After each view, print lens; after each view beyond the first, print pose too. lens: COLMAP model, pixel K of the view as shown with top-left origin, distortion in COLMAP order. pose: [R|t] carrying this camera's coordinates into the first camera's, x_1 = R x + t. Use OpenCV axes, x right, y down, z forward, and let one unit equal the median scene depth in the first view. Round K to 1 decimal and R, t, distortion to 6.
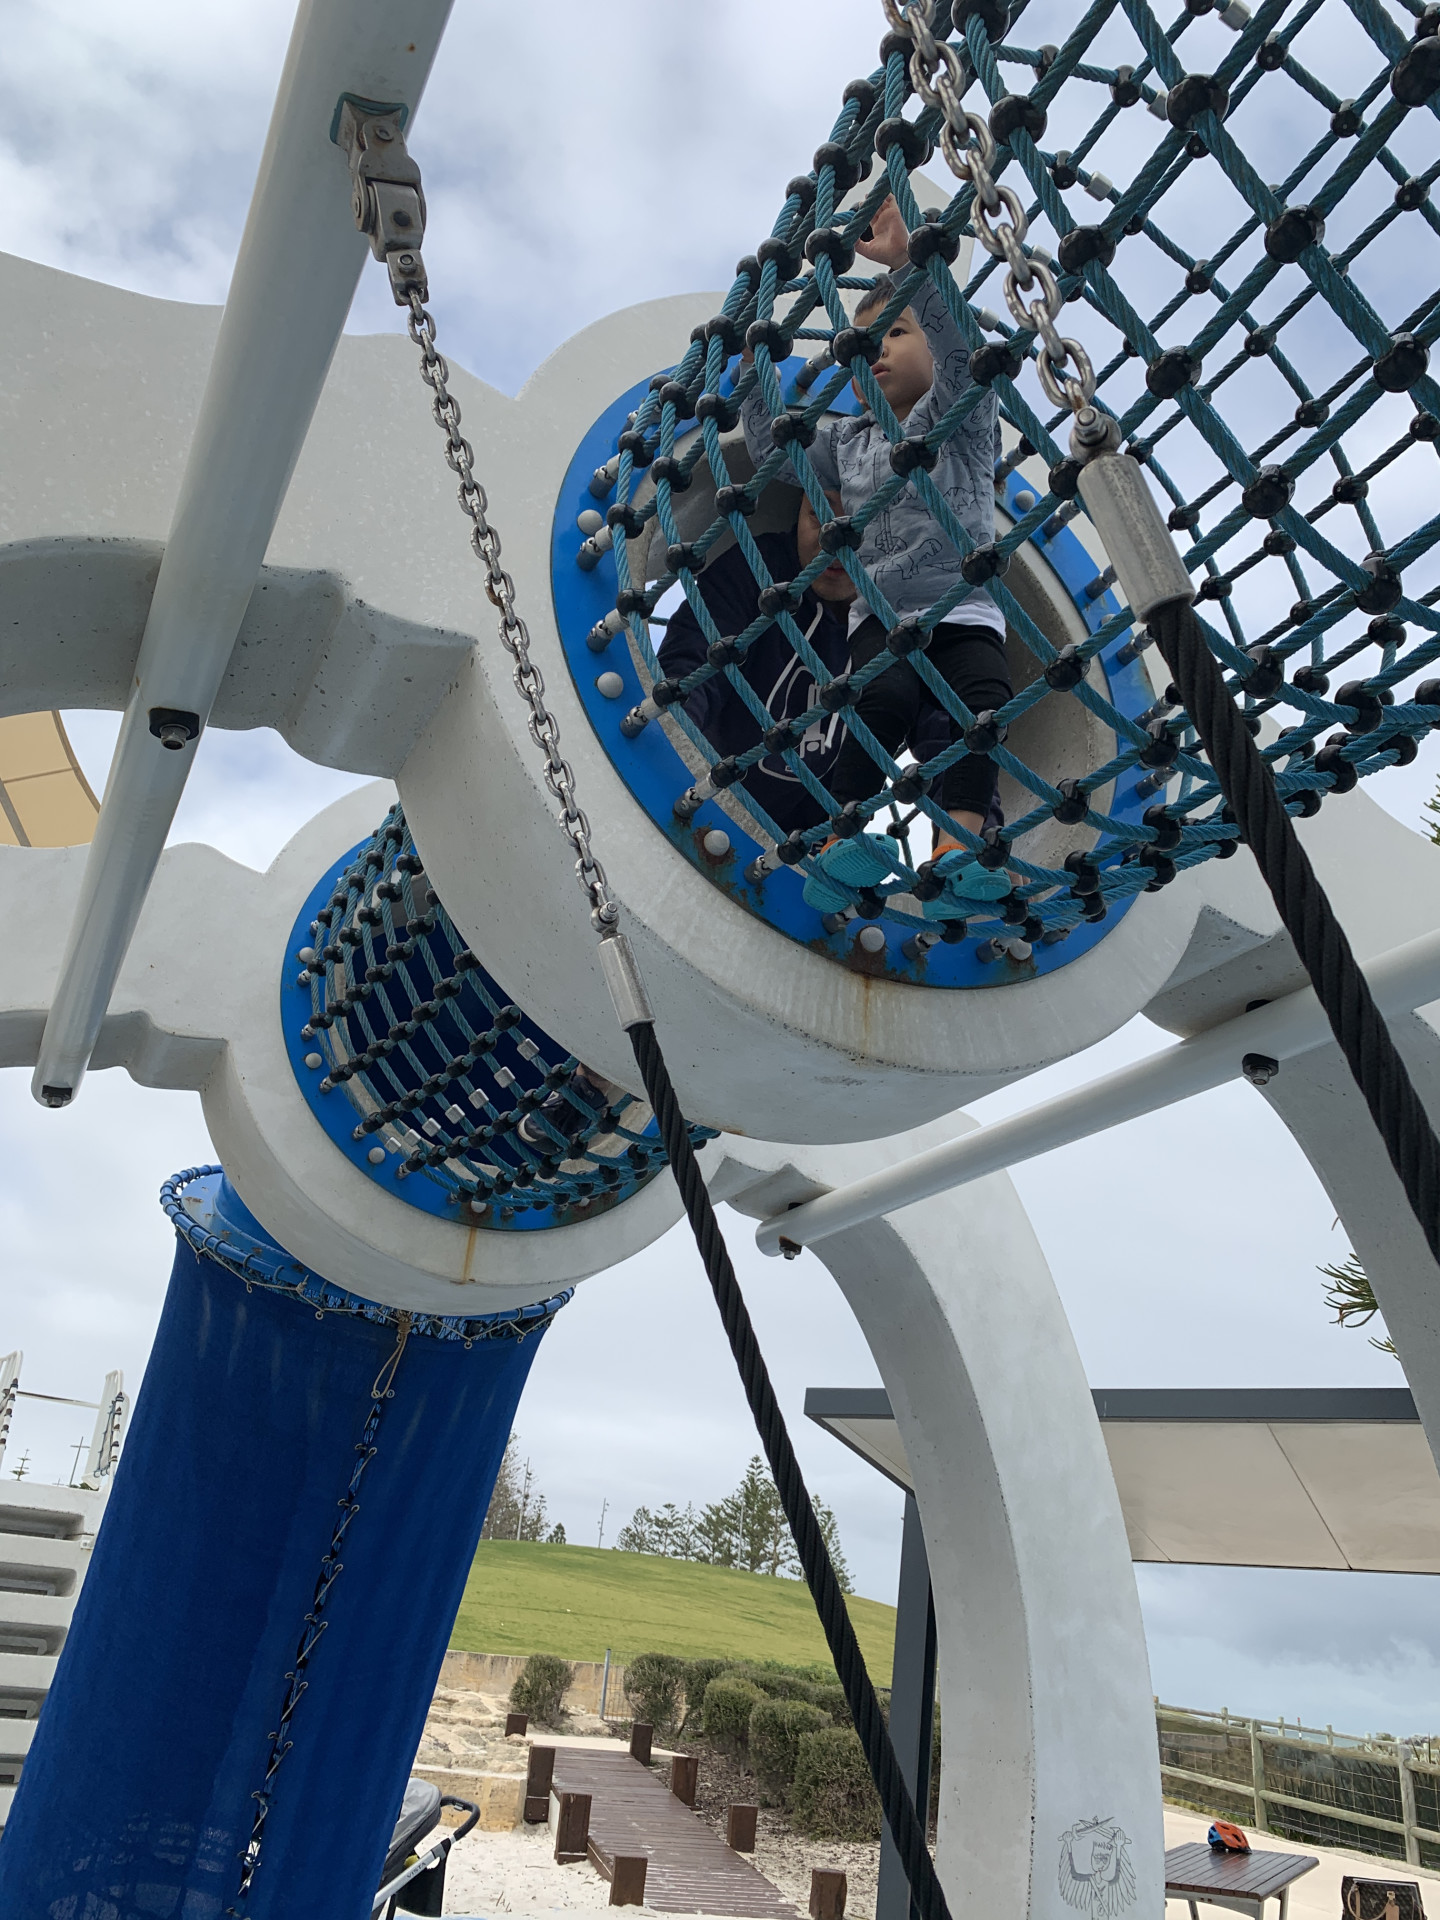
lens RADIAL K [[1416.0, 0, 740.5], [0, 1416.0, 970.2], [0, 0, 1]] dist [0.005284, 0.007915]
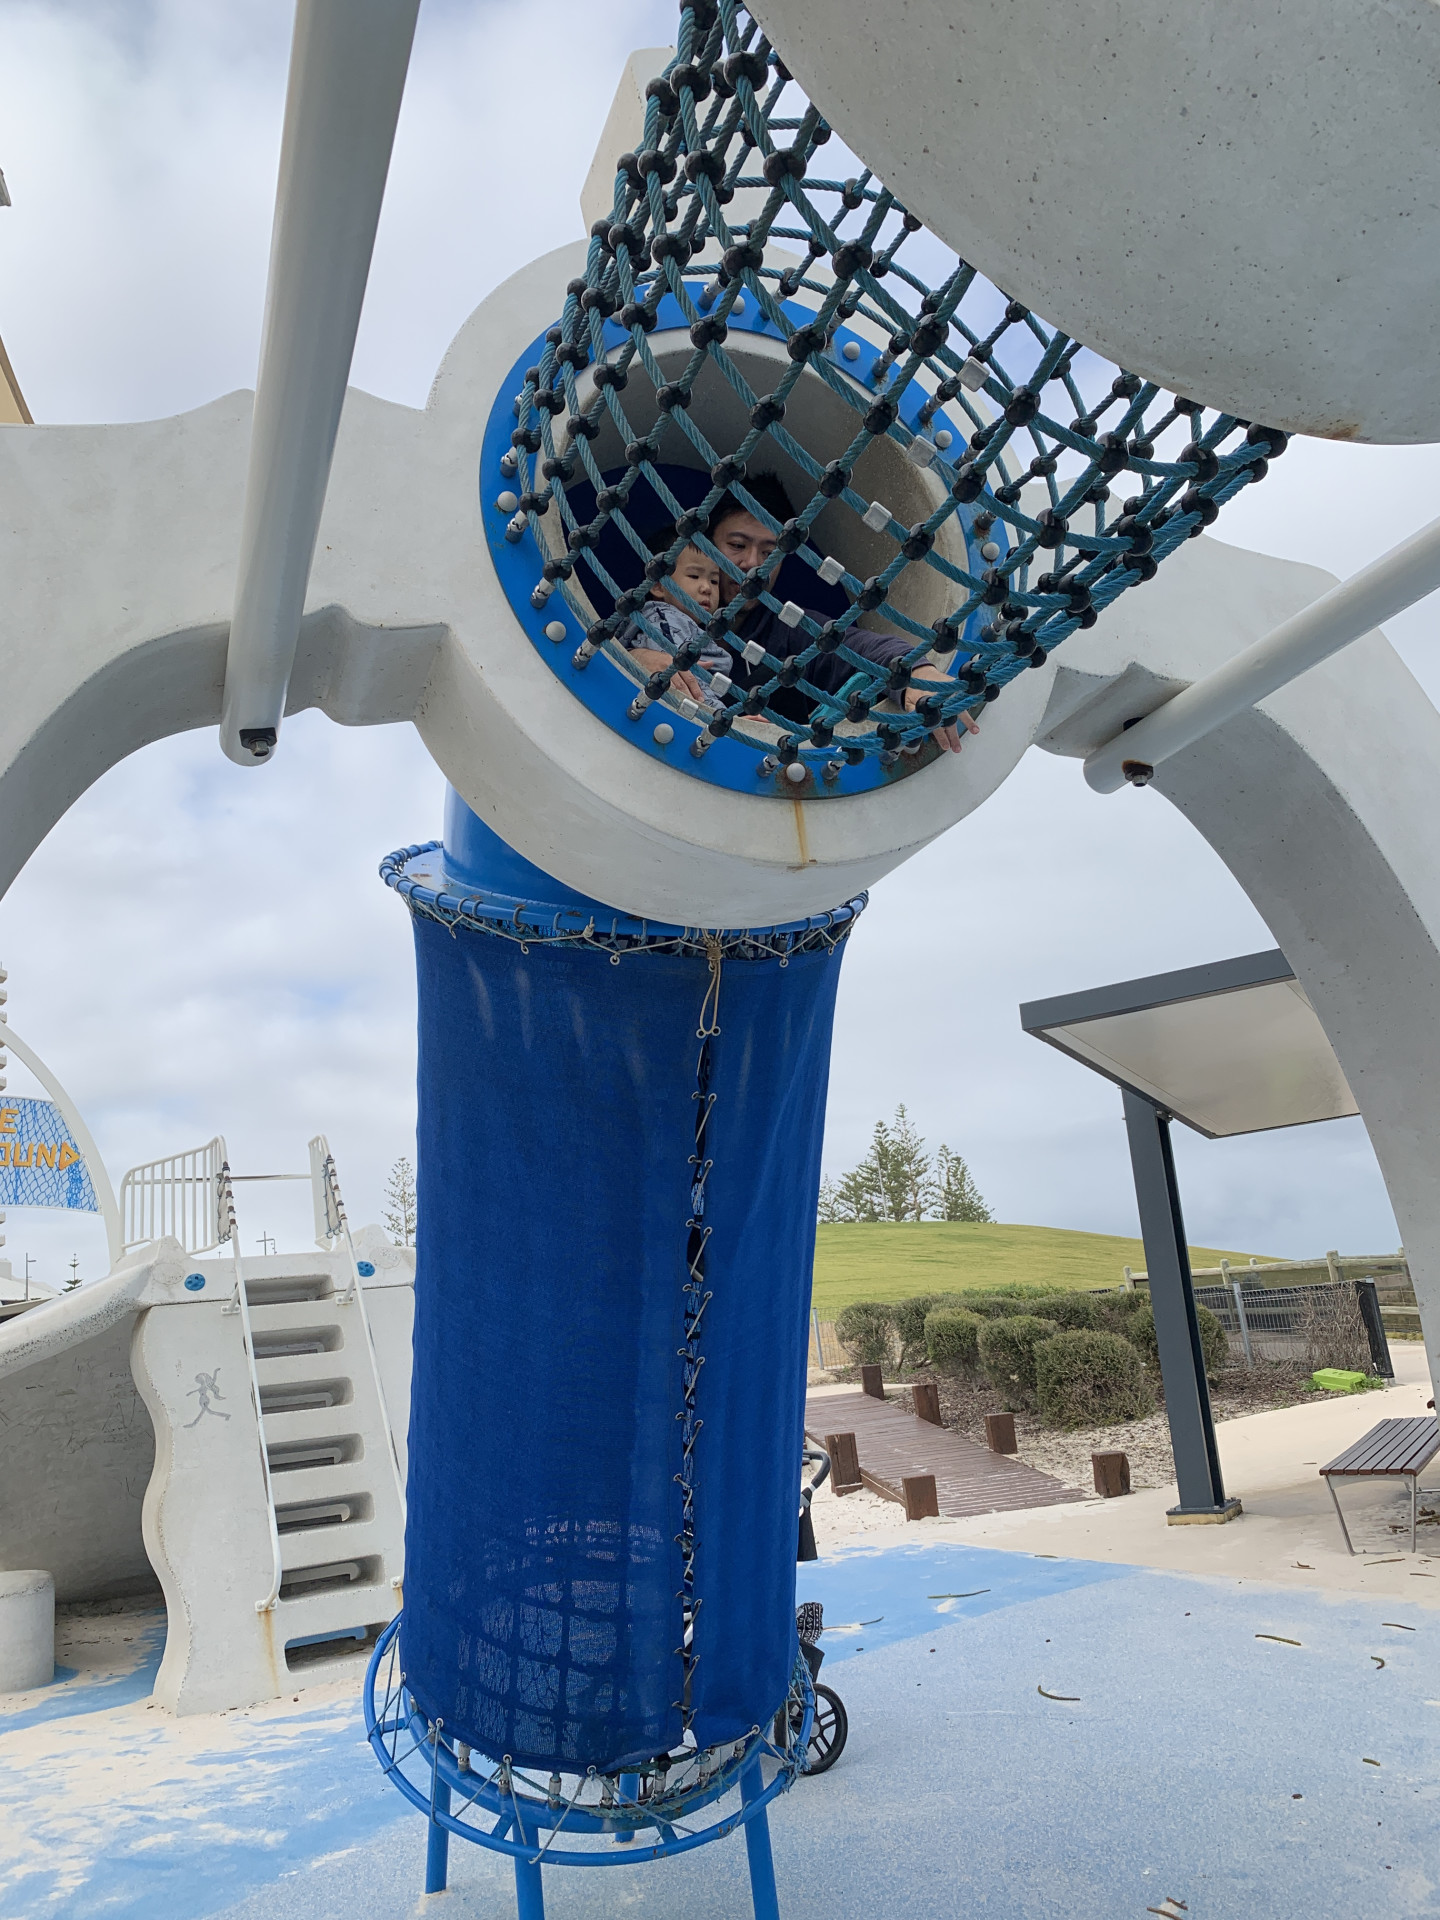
lens RADIAL K [[1424.9, 0, 728.4], [0, 1424.9, 961.7], [0, 0, 1]] dist [0.012366, -0.000365]
pose [[0.974620, -0.211213, -0.074197, -0.088535], [0.221961, 0.954859, 0.197427, 0.048416], [0.029149, -0.208885, 0.977506, 0.093394]]
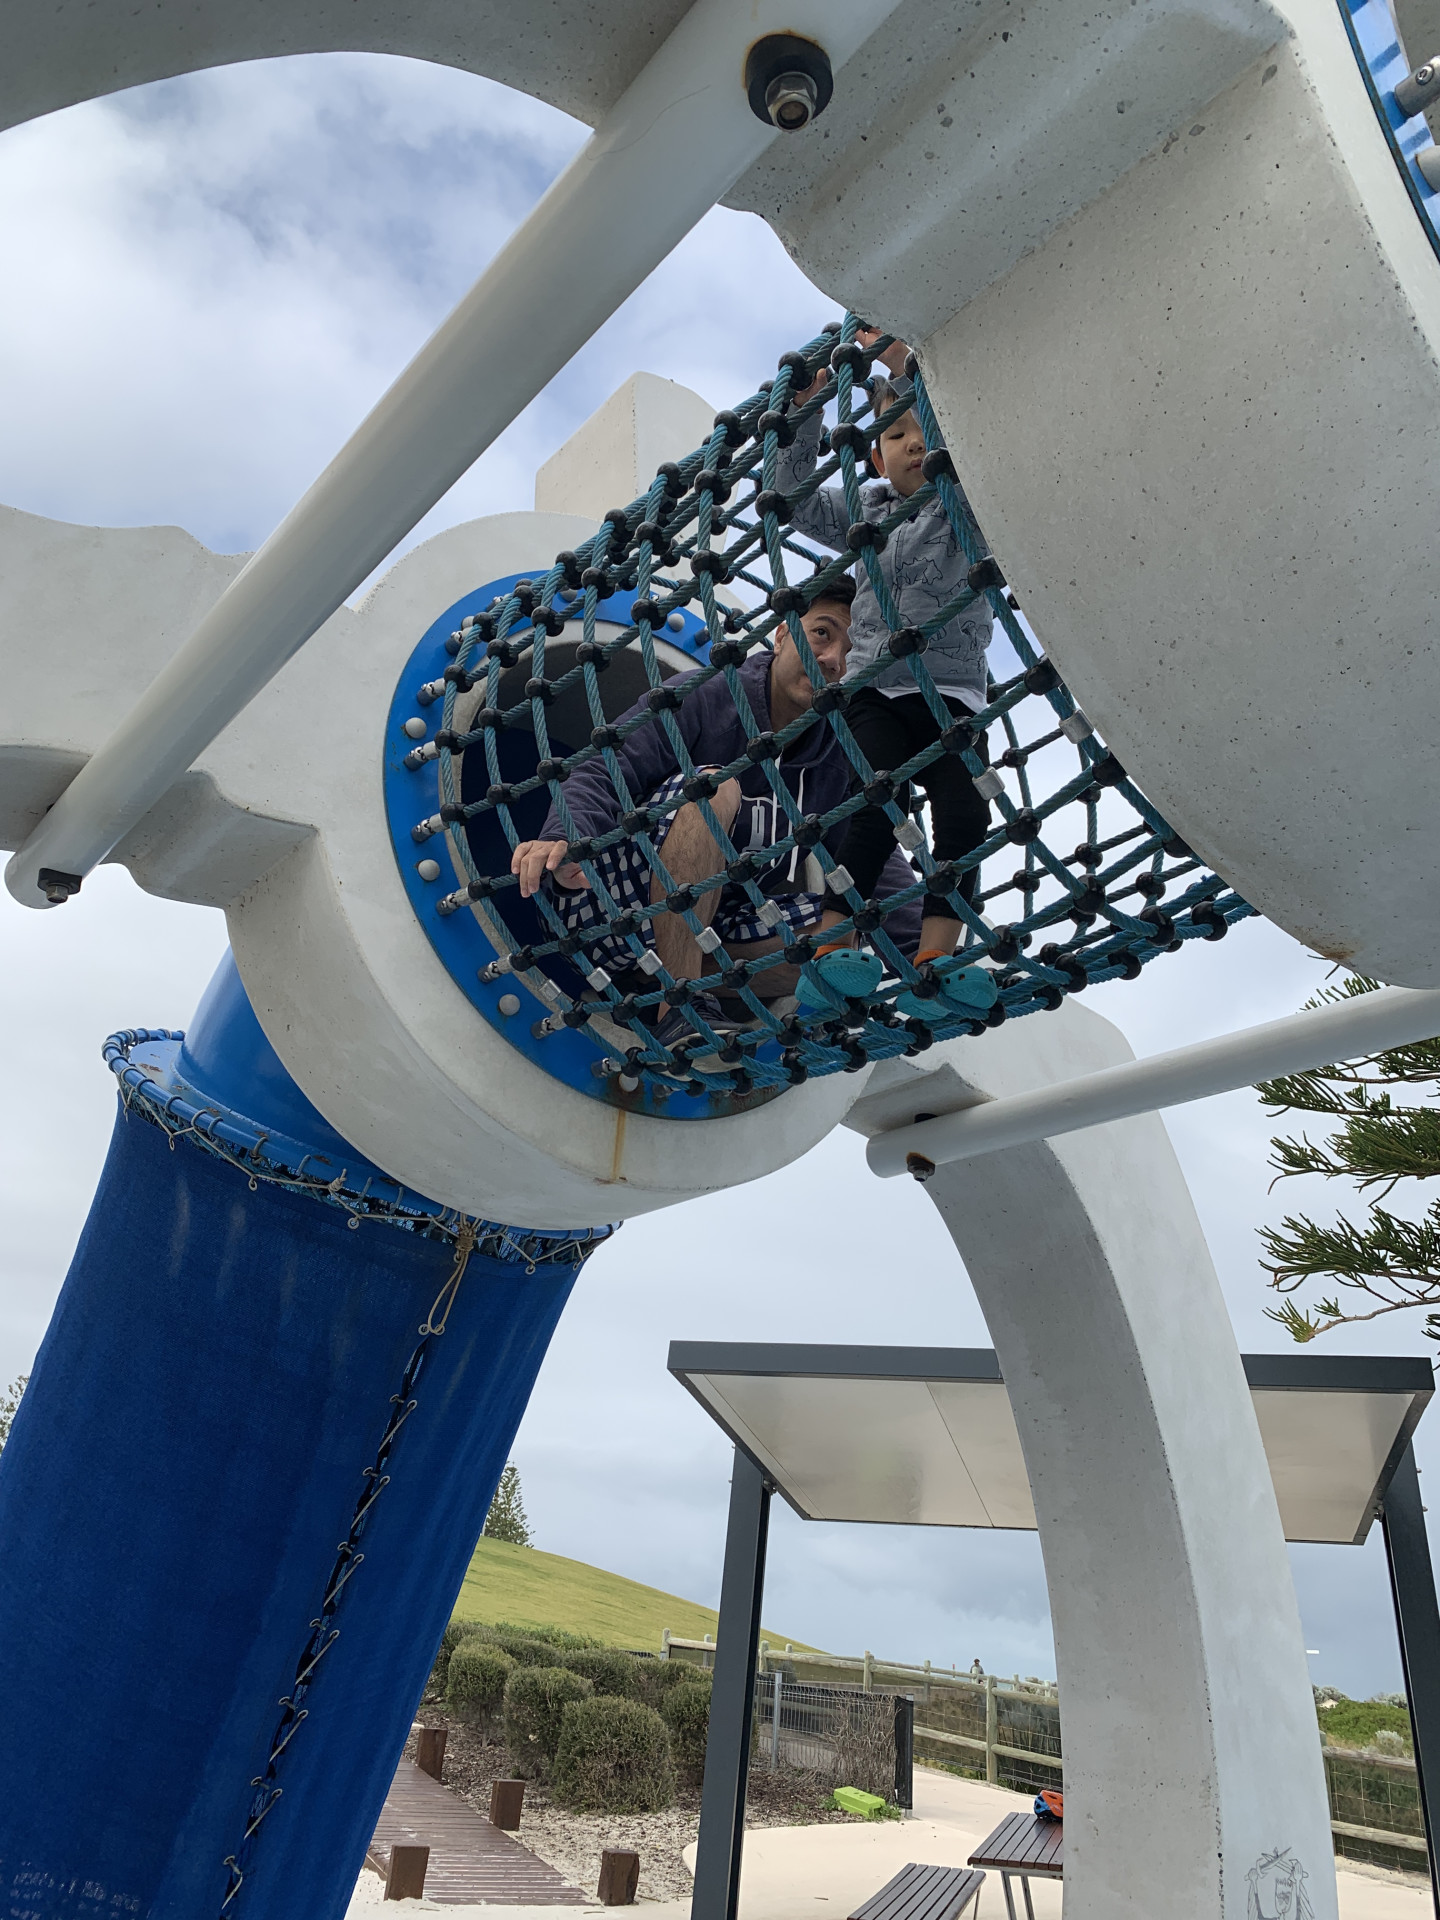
lens RADIAL K [[1424.9, 0, 728.4], [0, 1424.9, 961.7], [0, 0, 1]] dist [0.012366, -0.000365]
pose [[0.981575, 0.071516, 0.177190, -0.129188], [-0.075661, 0.996993, 0.016735, 0.040629], [-0.175460, -0.029833, 0.984034, 0.117651]]
